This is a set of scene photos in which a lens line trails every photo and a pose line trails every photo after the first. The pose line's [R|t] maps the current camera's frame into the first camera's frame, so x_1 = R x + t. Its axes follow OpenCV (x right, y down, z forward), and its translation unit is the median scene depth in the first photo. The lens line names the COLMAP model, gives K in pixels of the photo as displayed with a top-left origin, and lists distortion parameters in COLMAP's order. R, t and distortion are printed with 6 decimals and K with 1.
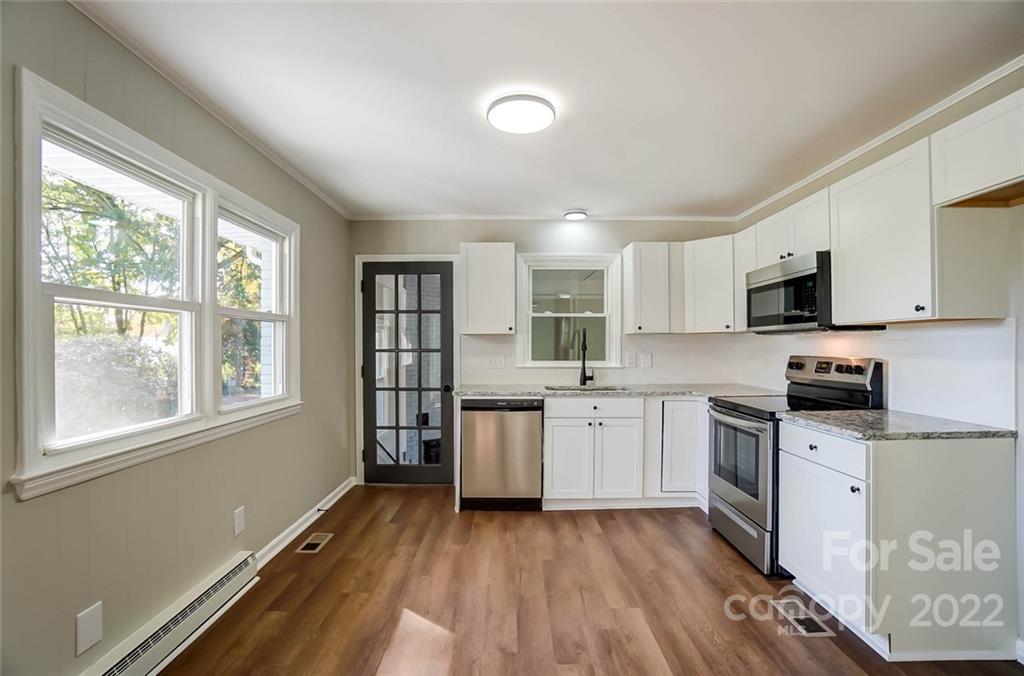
lens RADIAL K [[459.9, 0, 512.9], [0, 459.9, 345.7], [0, 0, 1]] dist [-0.047690, 0.011850]
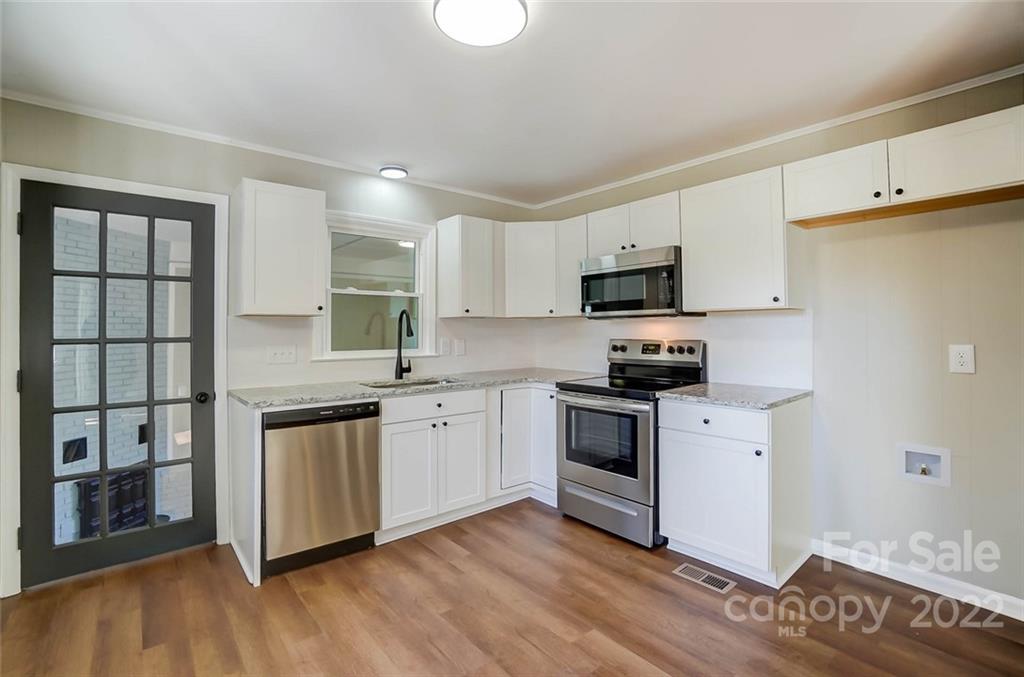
lens RADIAL K [[459.9, 0, 510.7], [0, 459.9, 328.0], [0, 0, 1]] dist [-0.047690, 0.011850]
pose [[0.768258, 0.000406, 0.640140, -0.256814], [0.005318, 0.999961, -0.007016, 0.001032], [-0.640118, 0.008794, 0.768226, 0.271838]]
